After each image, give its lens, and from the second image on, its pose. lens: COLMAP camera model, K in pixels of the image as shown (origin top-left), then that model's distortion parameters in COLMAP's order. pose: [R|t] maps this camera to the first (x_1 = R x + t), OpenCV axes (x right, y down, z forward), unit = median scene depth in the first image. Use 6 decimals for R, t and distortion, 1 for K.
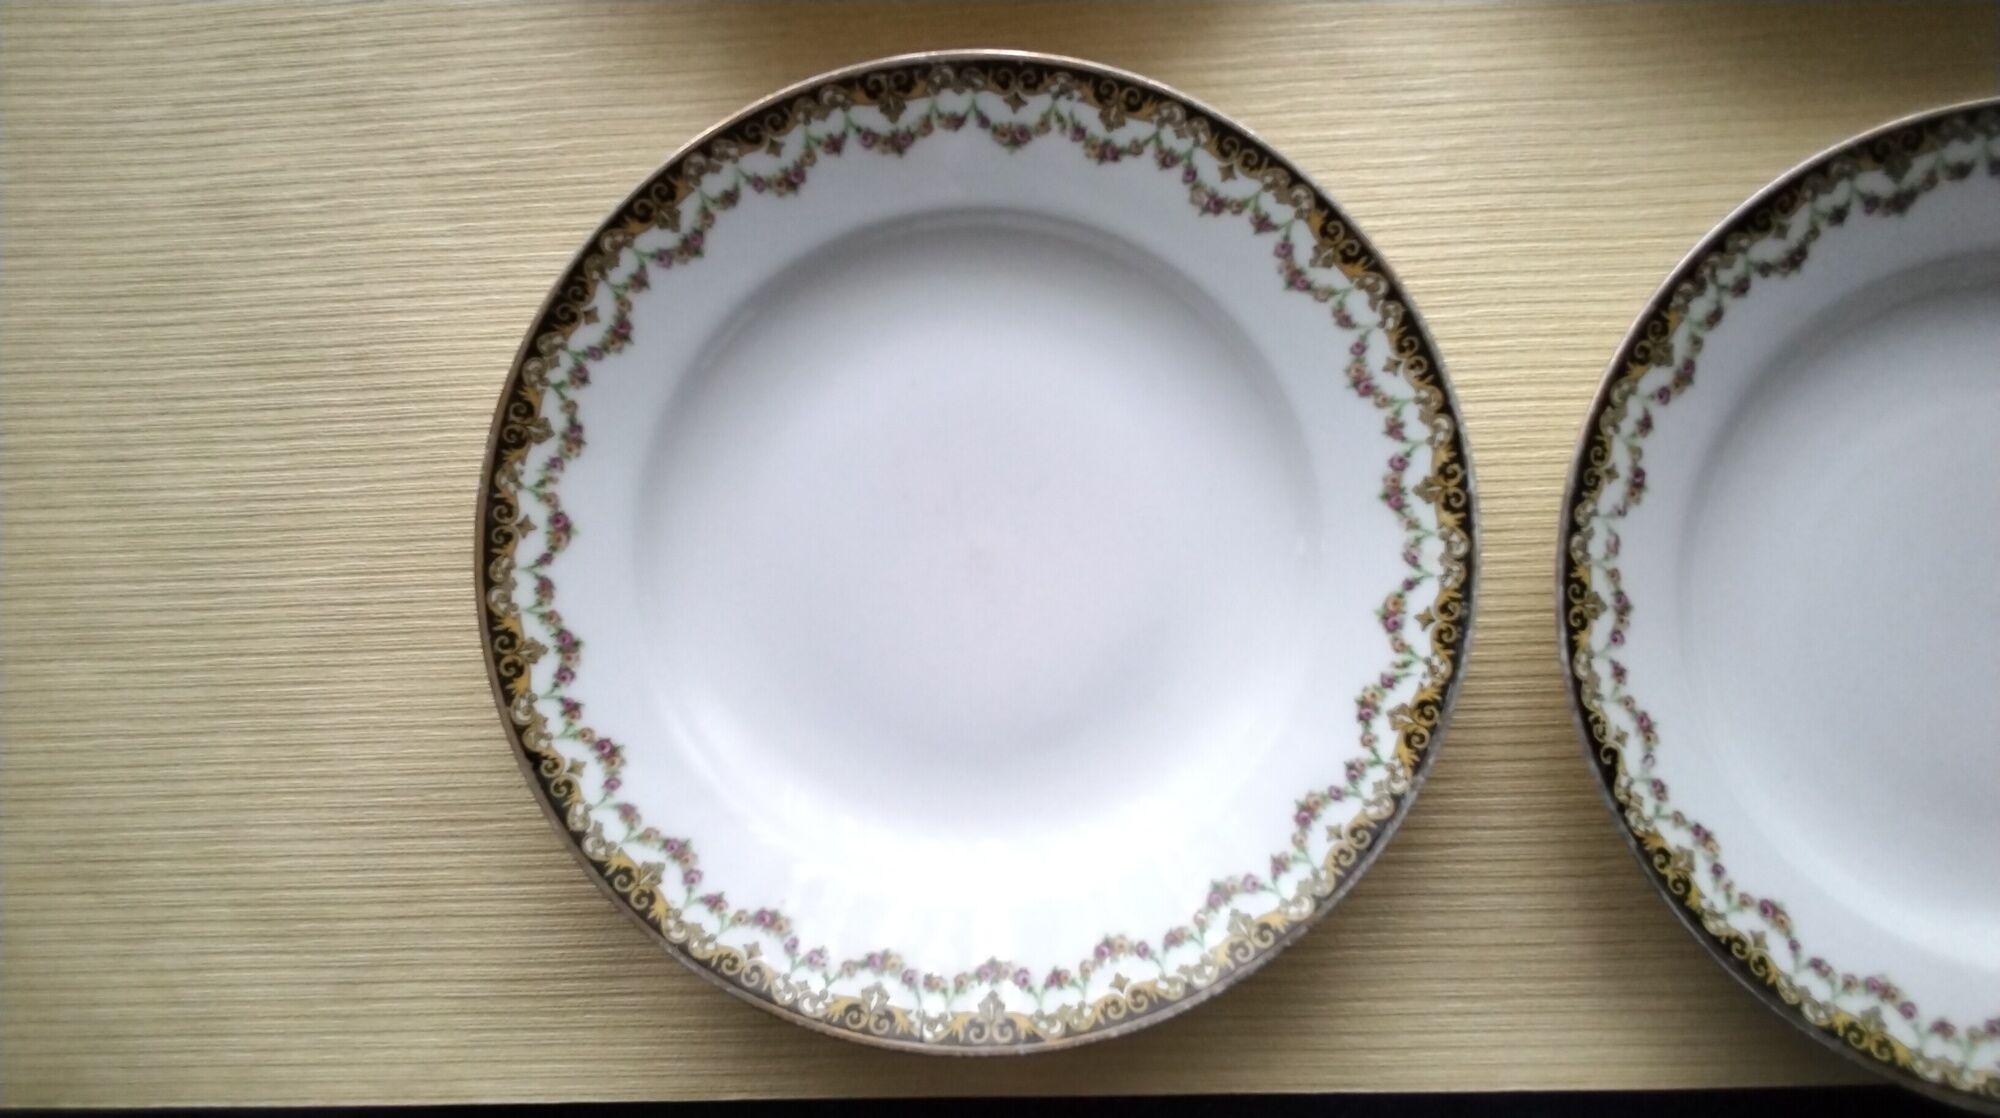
lens RADIAL K [[1538.7, 0, 1004.6], [0, 1538.7, 525.9], [0, 0, 1]] dist [0.056729, -0.102506]
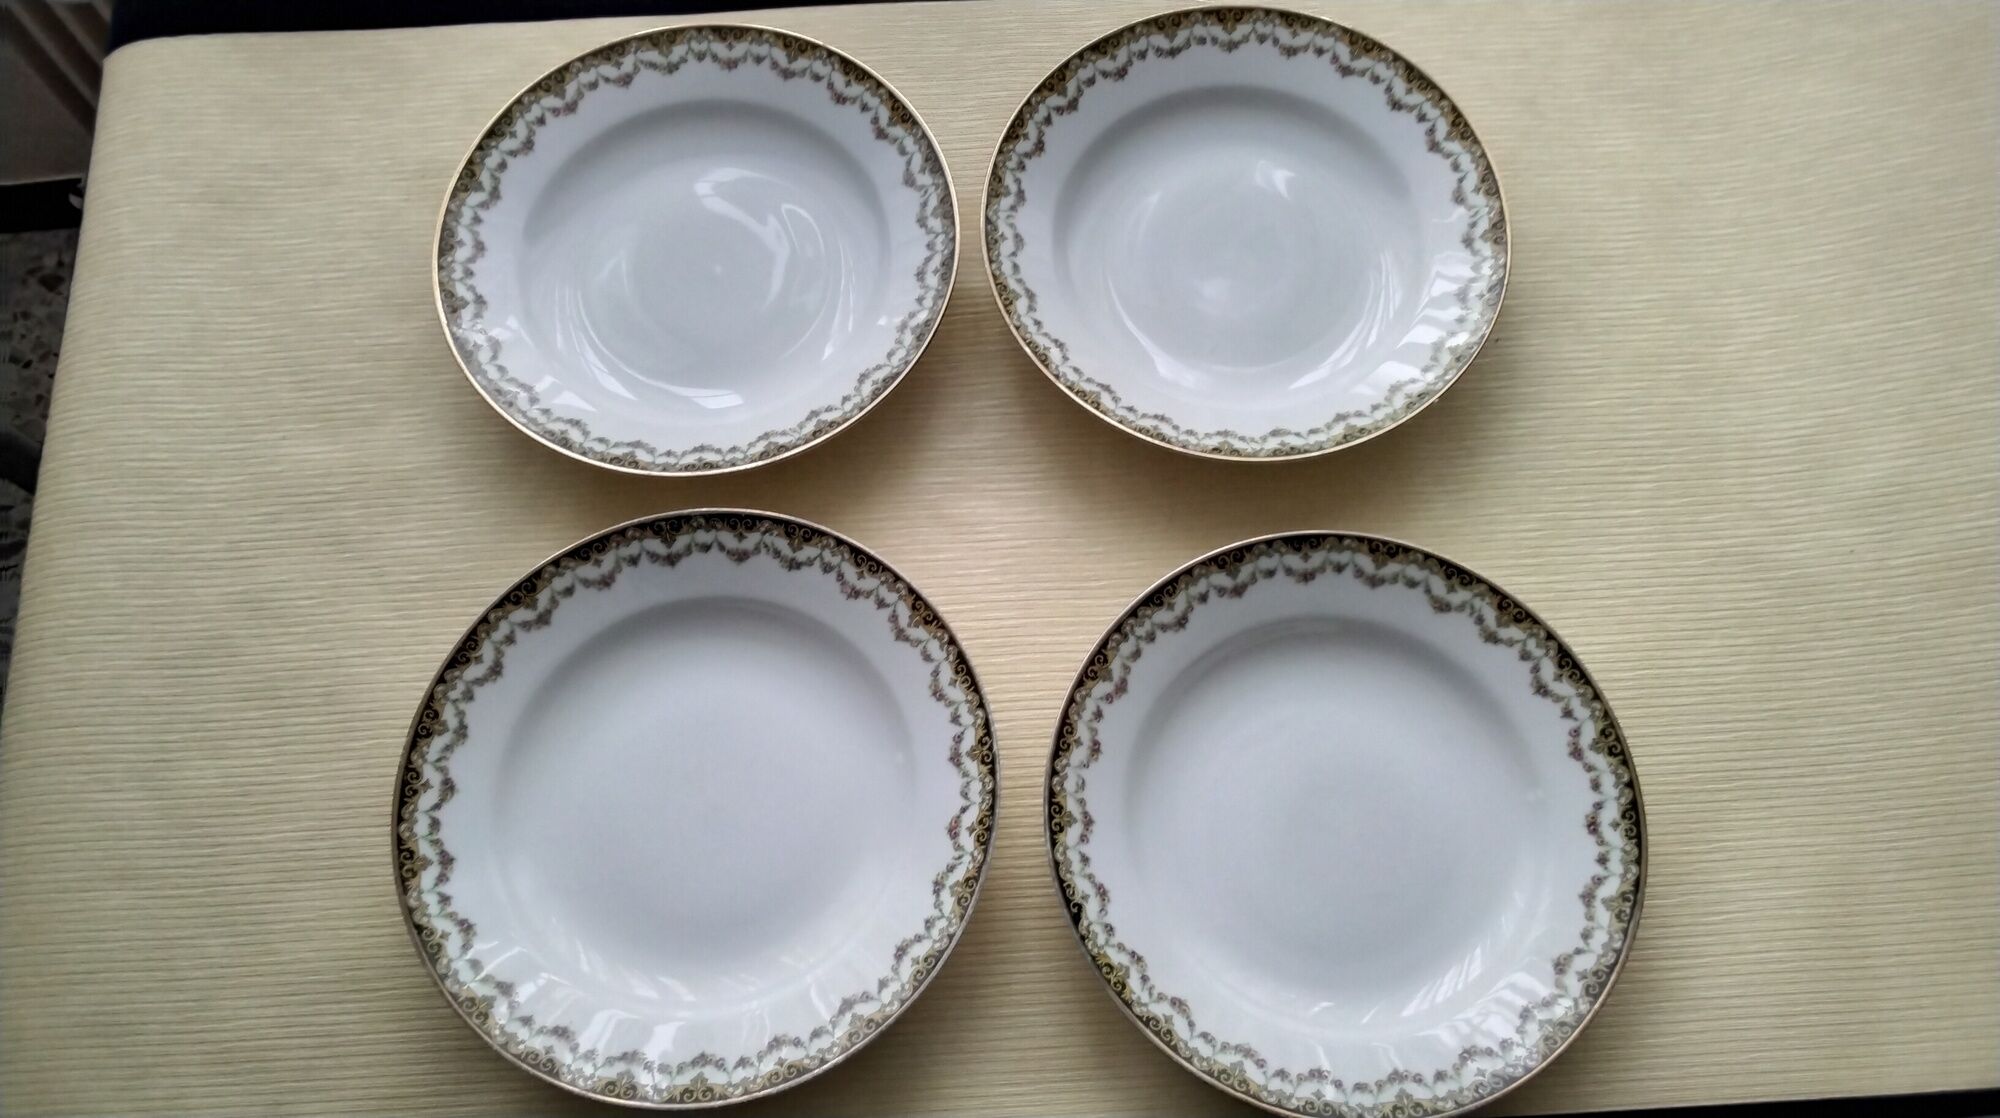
lens RADIAL K [[1538.7, 0, 1004.6], [0, 1538.7, 525.9], [0, 0, 1]] dist [0.056729, -0.102506]
pose [[0.997960, 0.000493, 0.063835, 0.195303], [0.018792, 0.953391, -0.301153, 0.244028], [-0.061009, 0.301738, 0.951437, -0.678056]]
